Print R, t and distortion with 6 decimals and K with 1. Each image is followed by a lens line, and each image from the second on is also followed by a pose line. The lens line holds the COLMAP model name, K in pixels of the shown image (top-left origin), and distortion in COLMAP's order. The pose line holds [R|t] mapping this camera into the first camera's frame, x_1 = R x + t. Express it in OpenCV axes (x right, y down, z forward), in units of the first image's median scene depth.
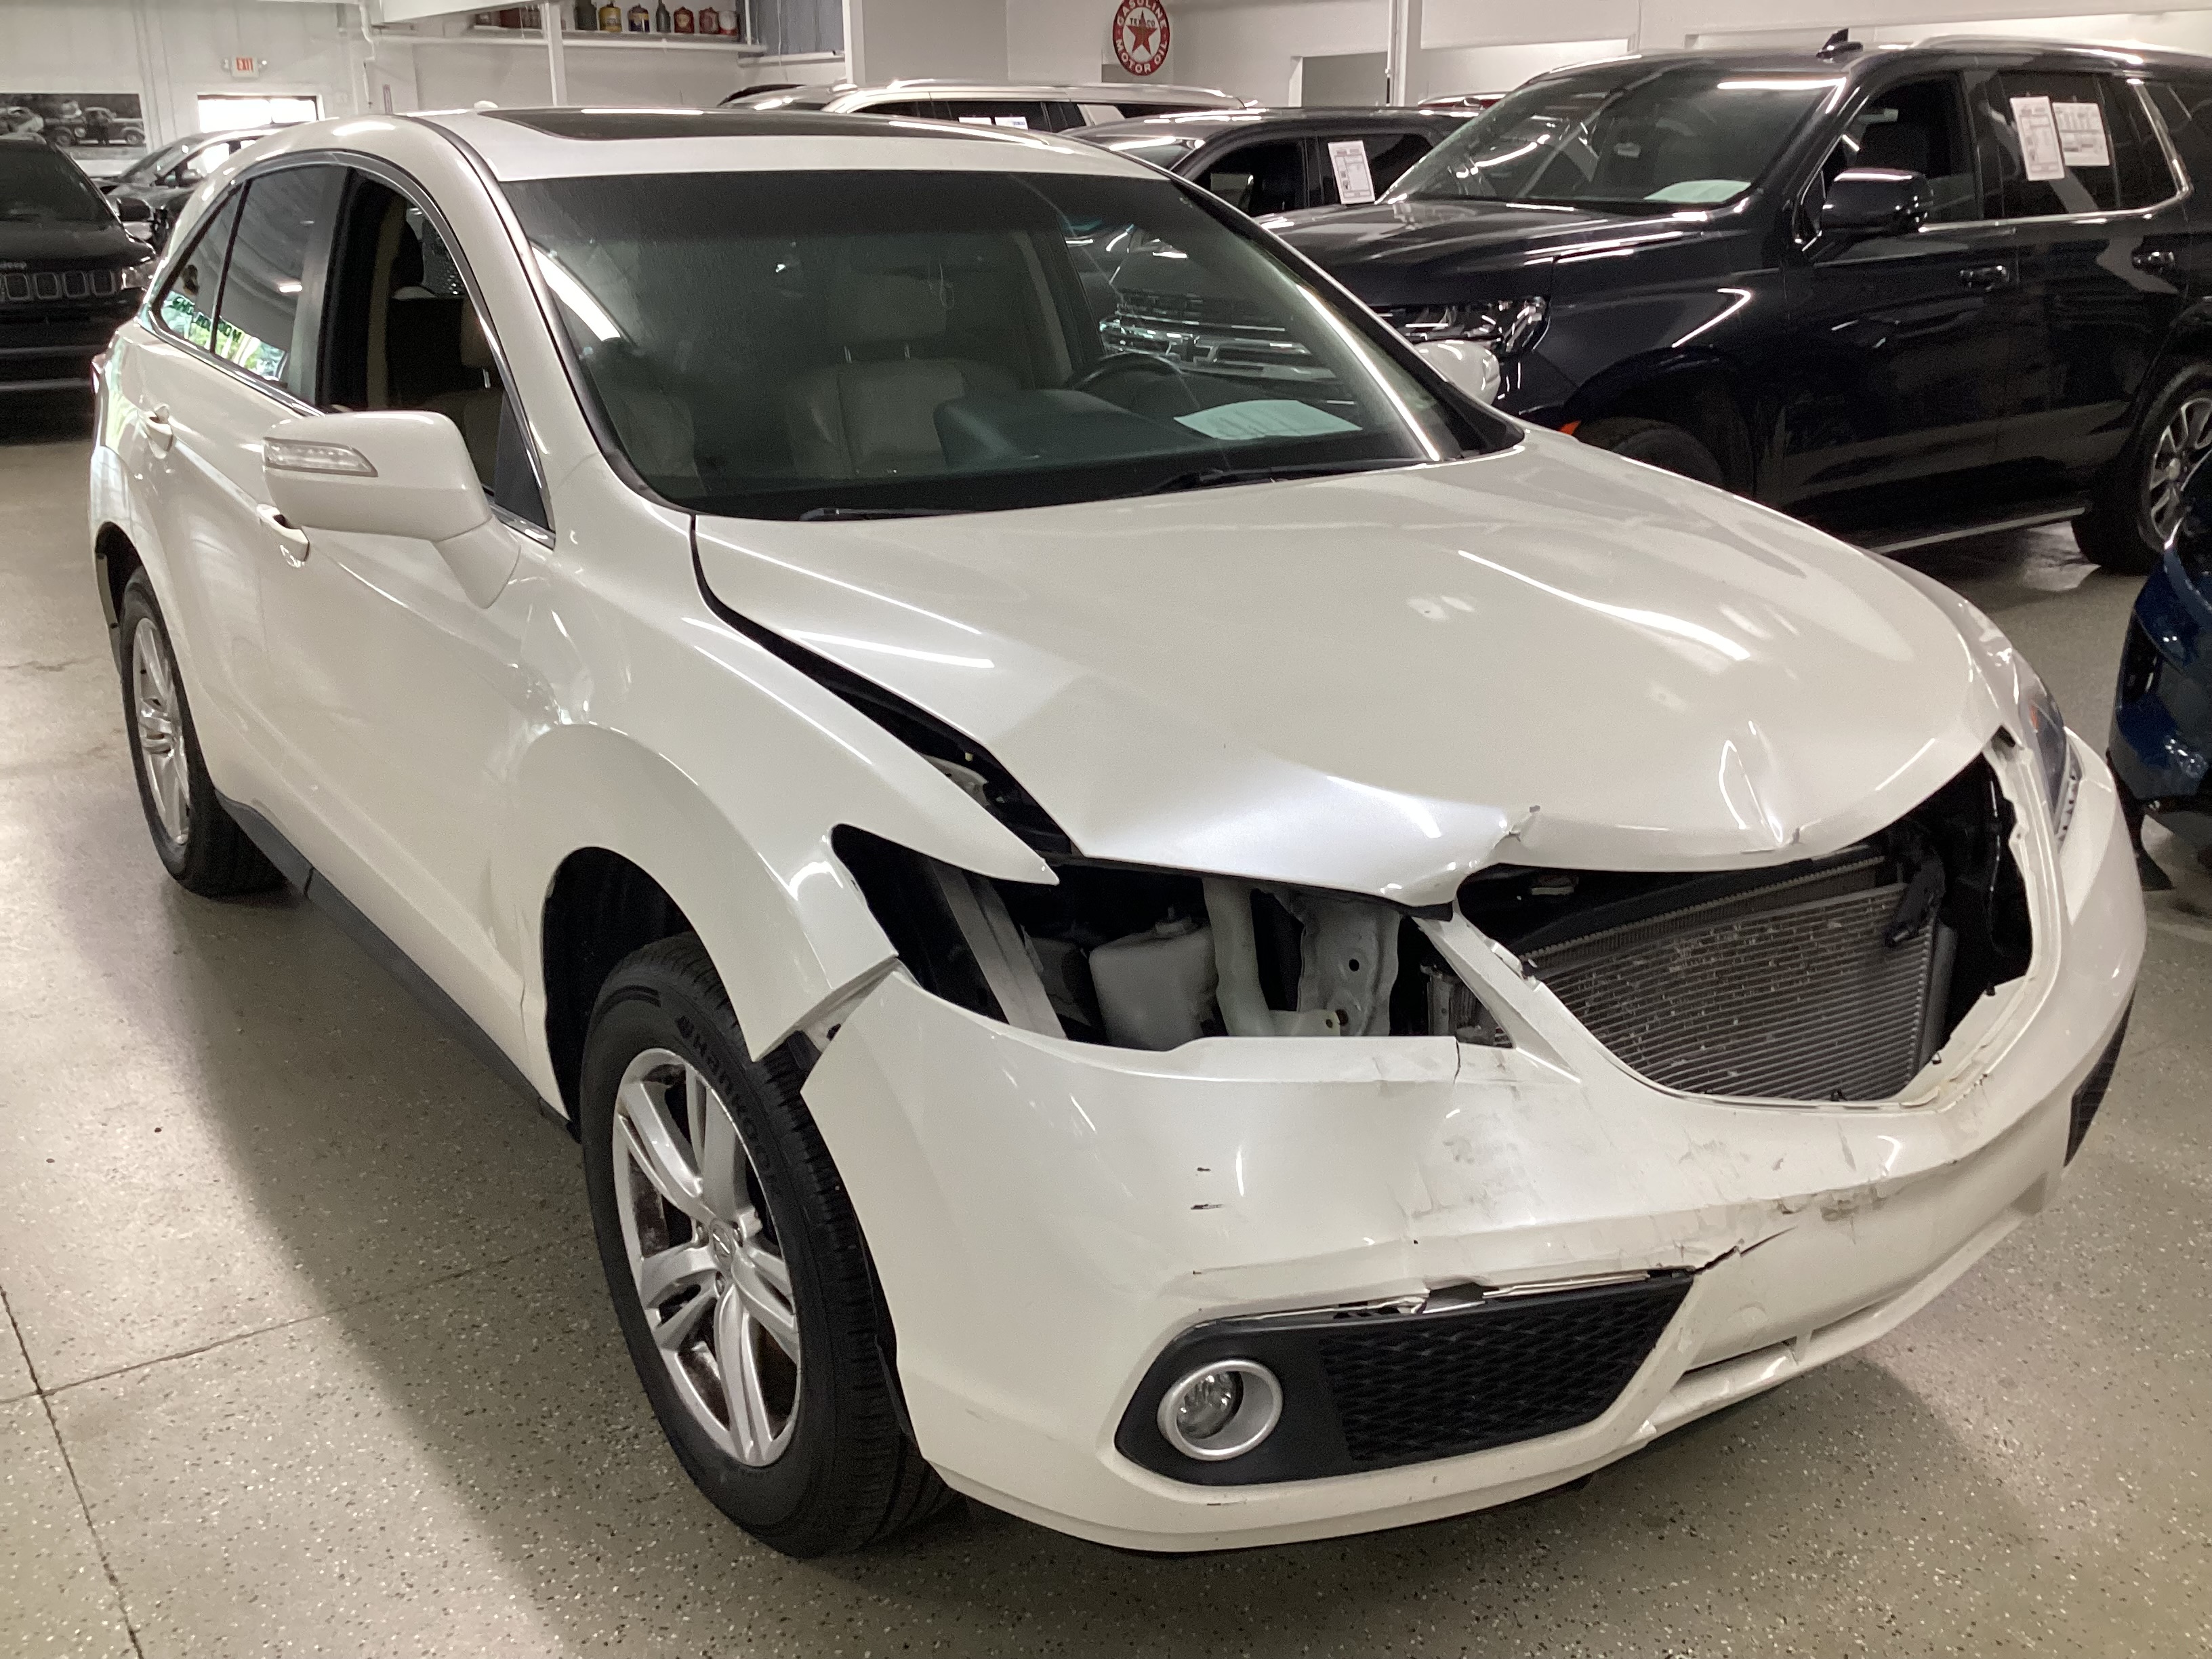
lens RADIAL K [[2006.8, 0, 1076.4], [0, 2006.8, 834.2], [0, 0, 1]] dist [0.132015, -0.276695]
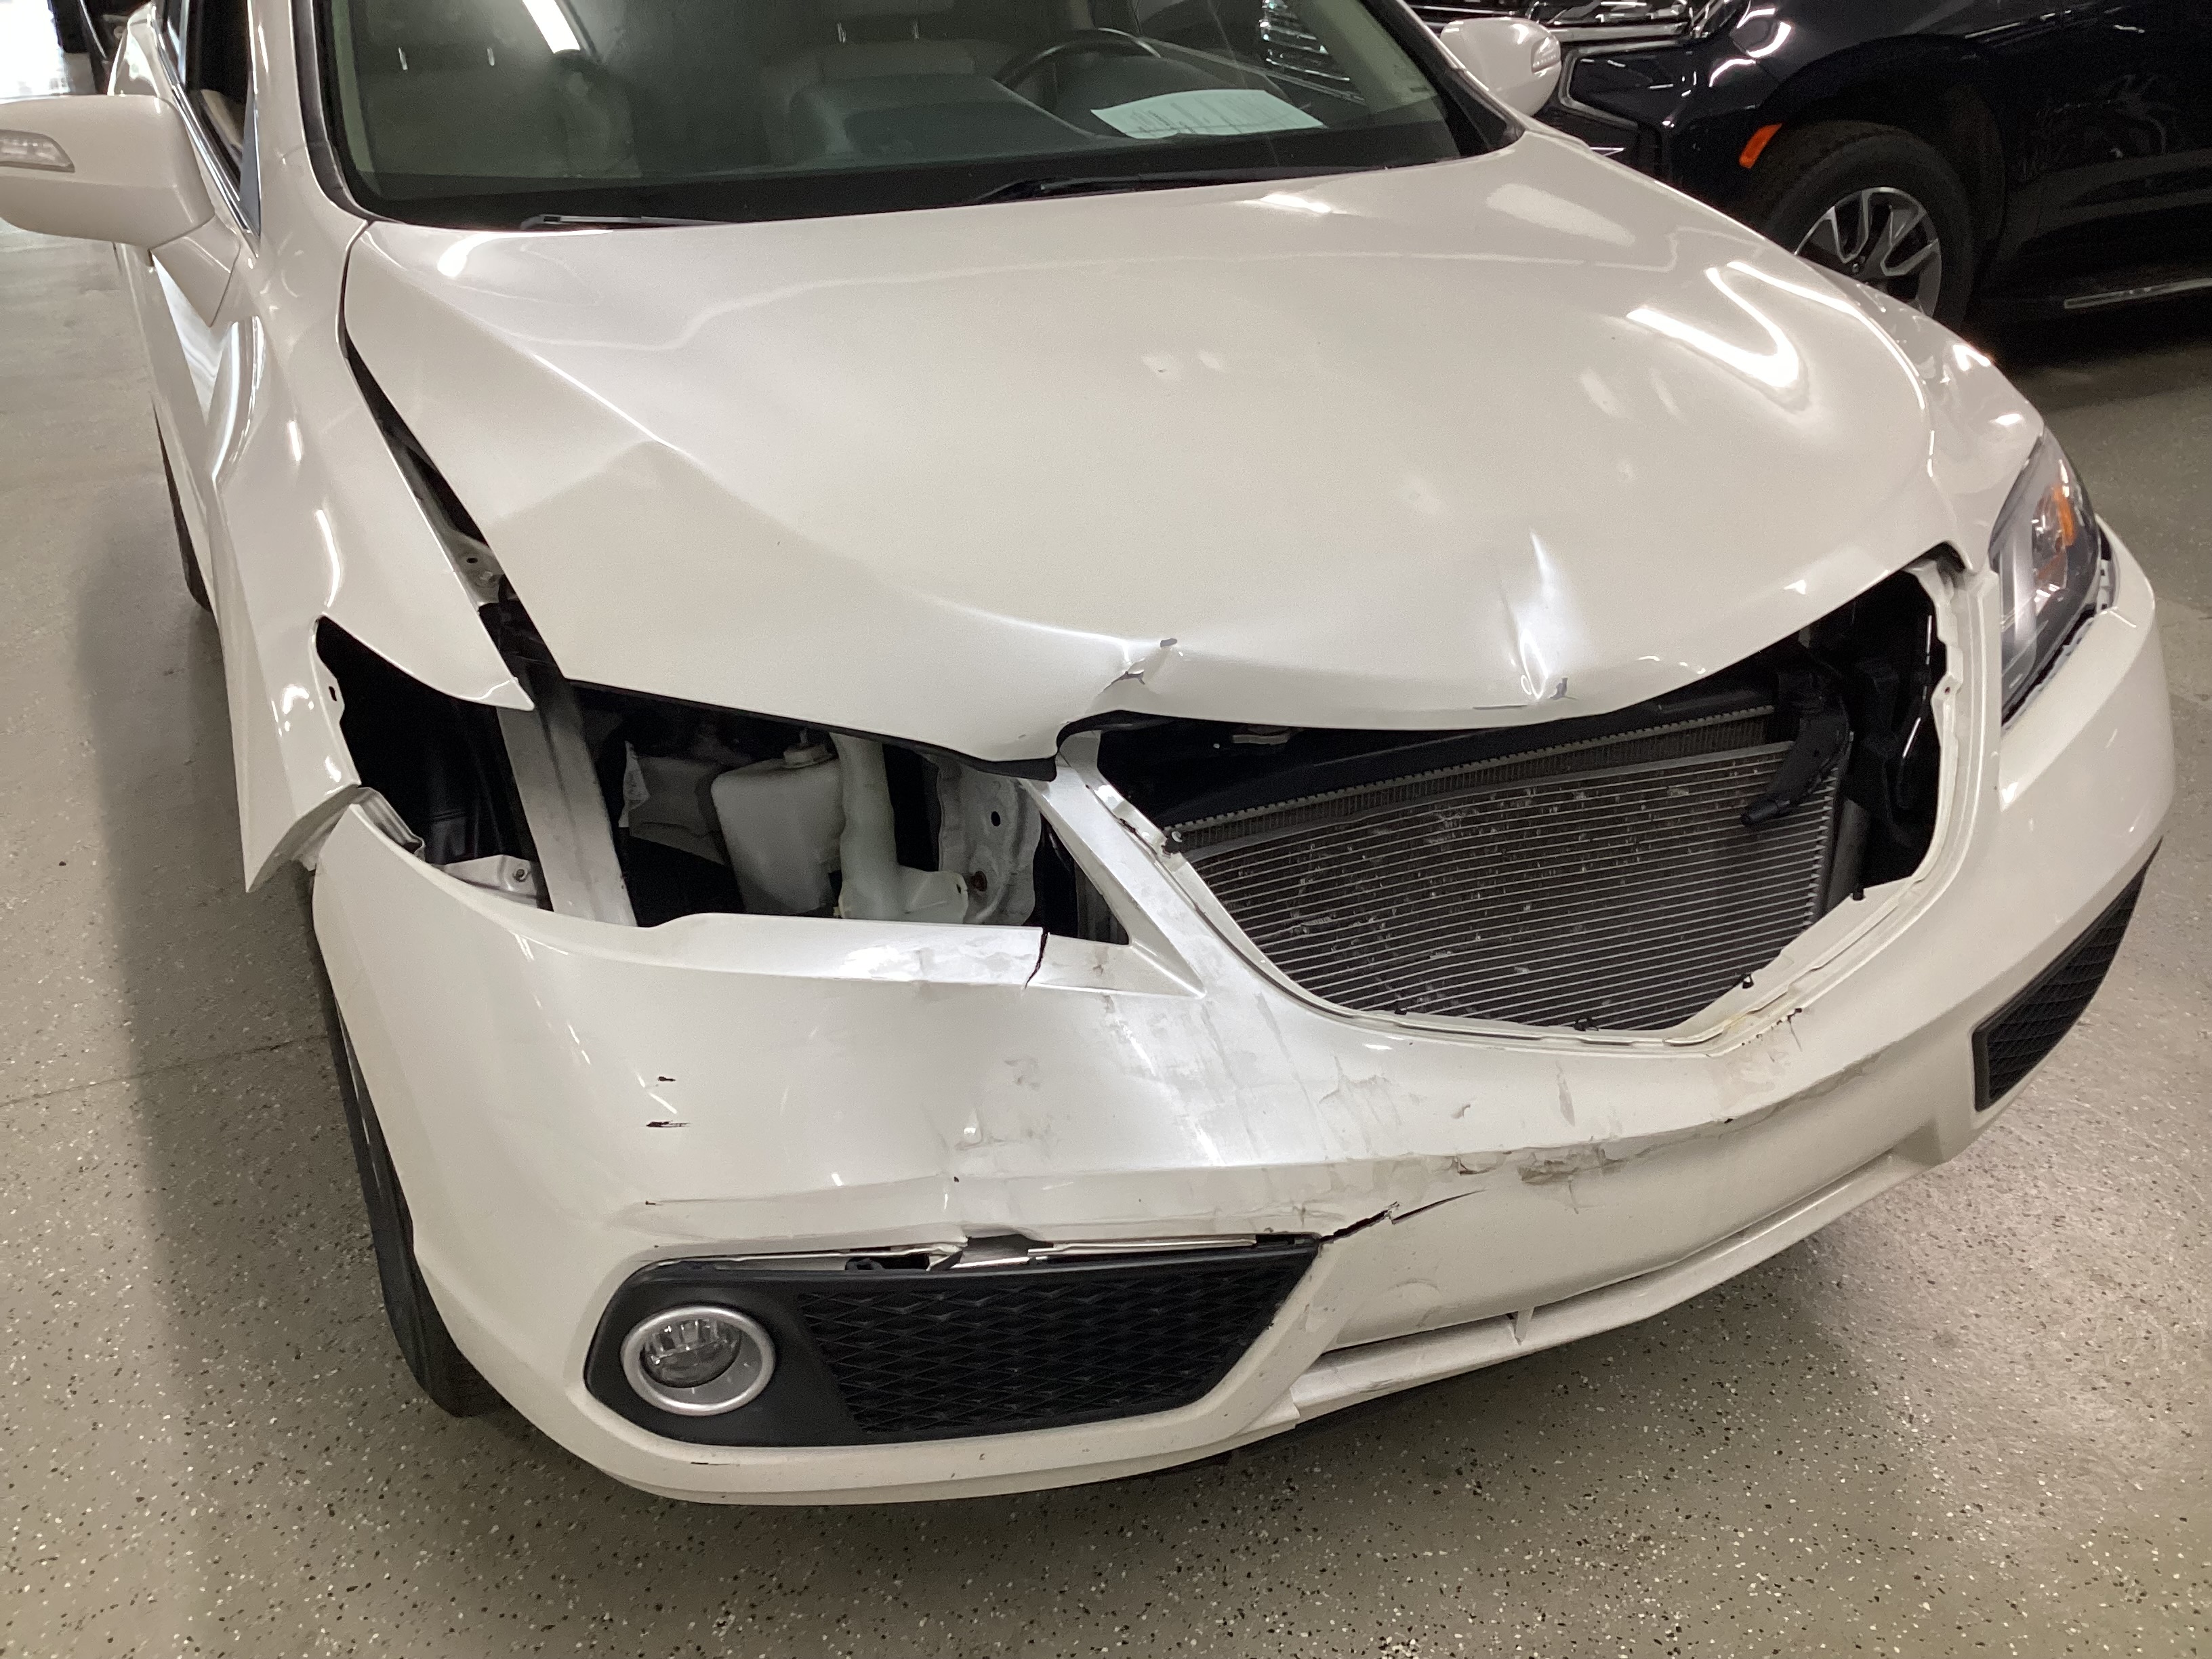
lens RADIAL K [[2006.8, 0, 1076.4], [0, 2006.8, 834.2], [0, 0, 1]] dist [0.132015, -0.276695]
pose [[0.985872, 0.065148, -0.154314, 0.295456], [-0.043552, 0.989277, 0.139409, -0.042768], [0.161741, -0.130719, 0.978137, 0.217330]]
